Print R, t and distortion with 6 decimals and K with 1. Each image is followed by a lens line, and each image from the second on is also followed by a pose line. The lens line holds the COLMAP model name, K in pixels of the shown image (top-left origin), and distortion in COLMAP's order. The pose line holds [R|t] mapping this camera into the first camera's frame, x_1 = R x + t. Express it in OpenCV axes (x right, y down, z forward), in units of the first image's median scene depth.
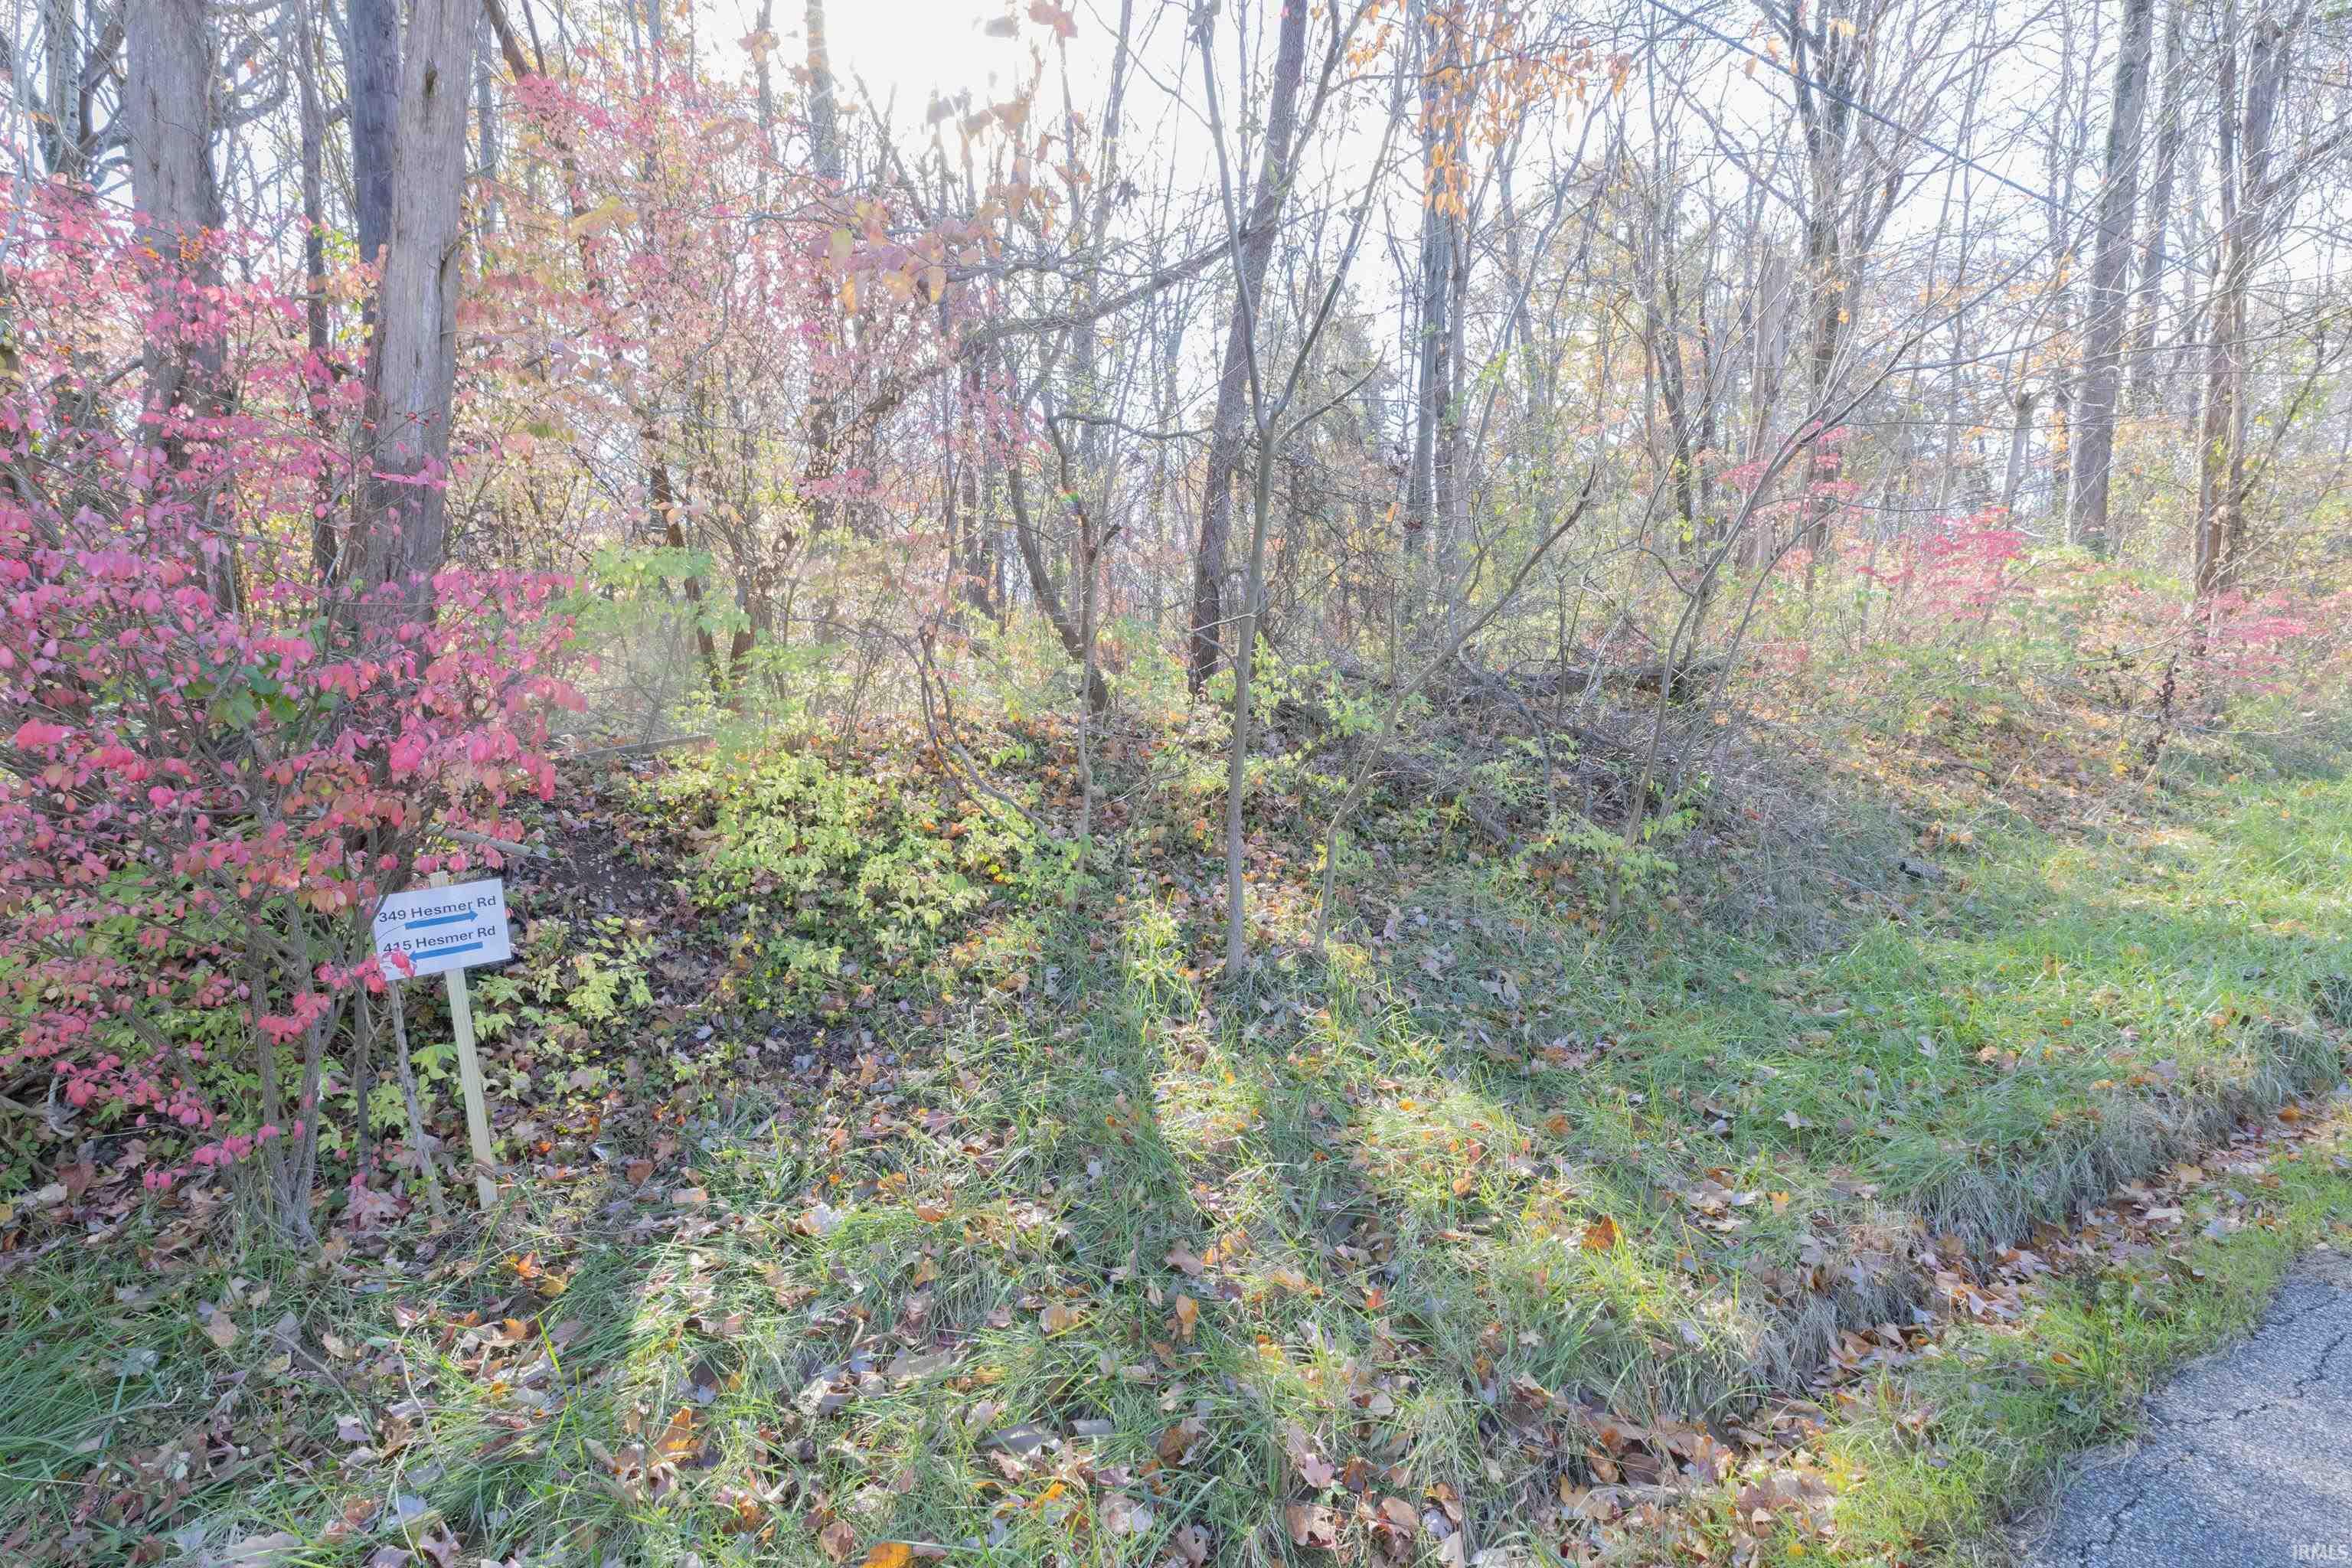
lens RADIAL K [[1060.0, 0, 1177.5], [0, 1060.0, 791.6], [0, 0, 1]] dist [0.003599, 0.000571]
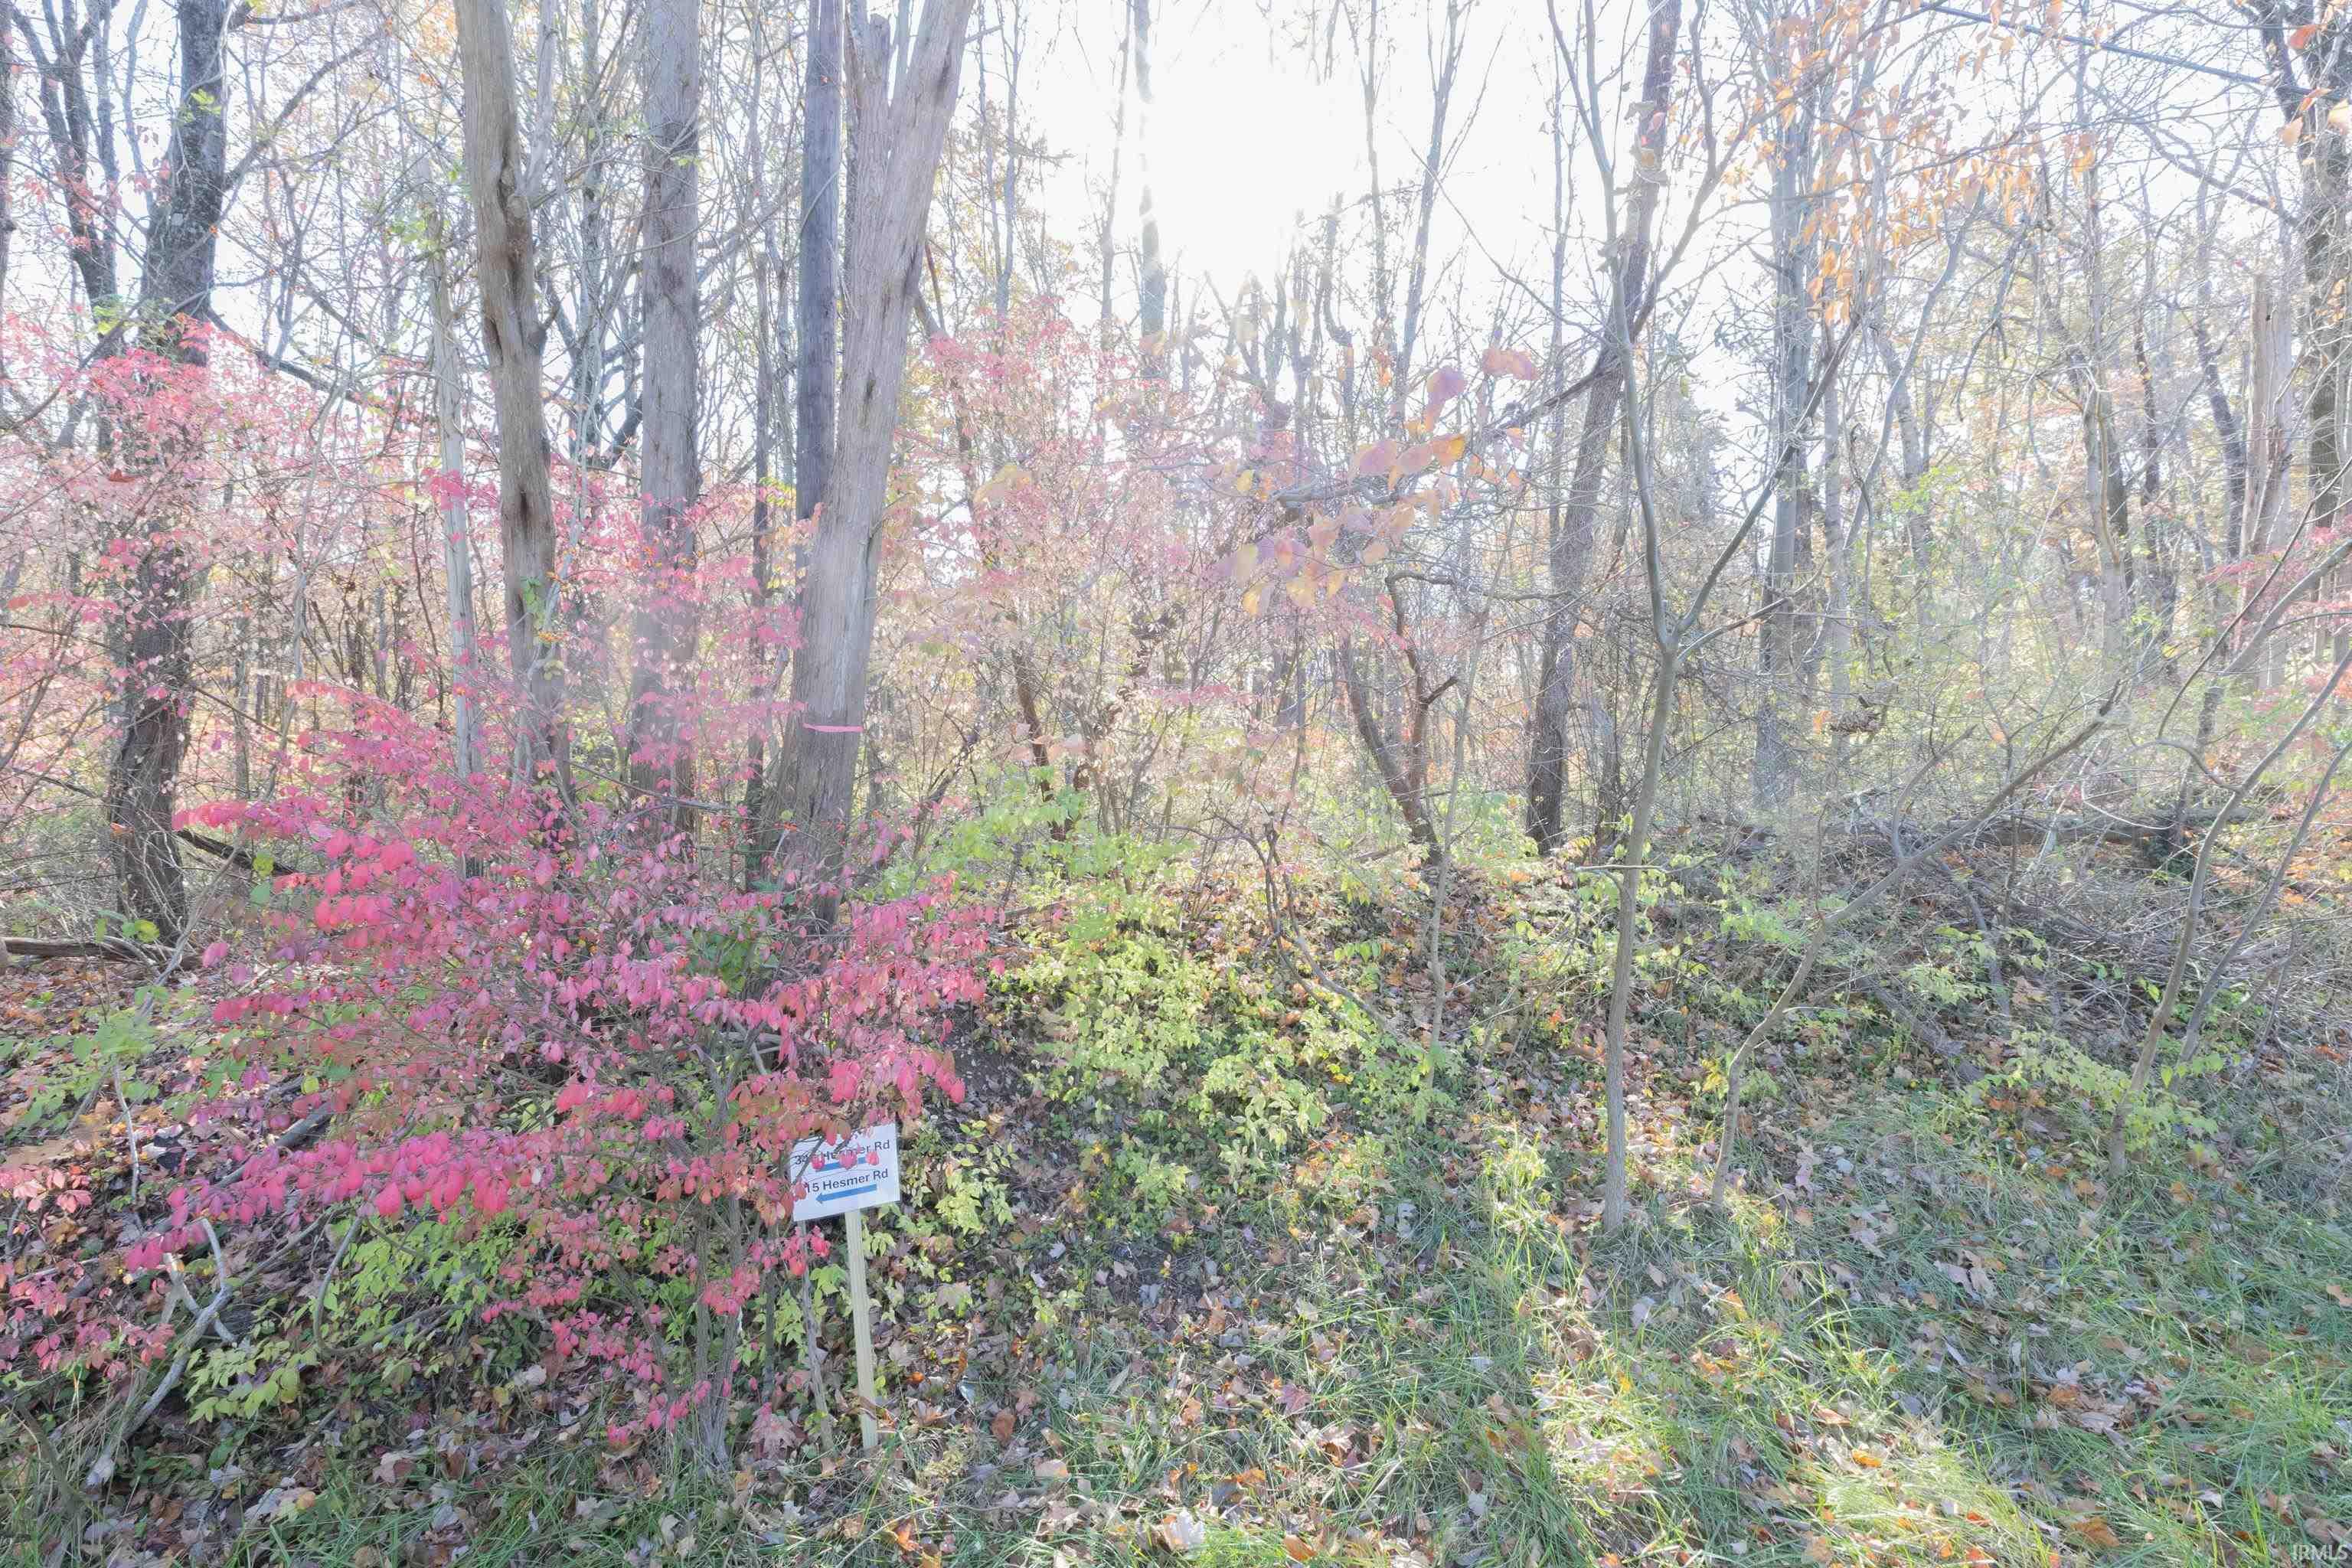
lens RADIAL K [[1060.0, 0, 1168.7], [0, 1060.0, 777.1], [0, 0, 1]] dist [0.003599, 0.000571]
pose [[0.961183, 0.003258, -0.275893, -0.064127], [-0.024784, 0.996907, -0.074573, -0.133475], [0.274796, 0.078517, 0.958291, 0.031621]]
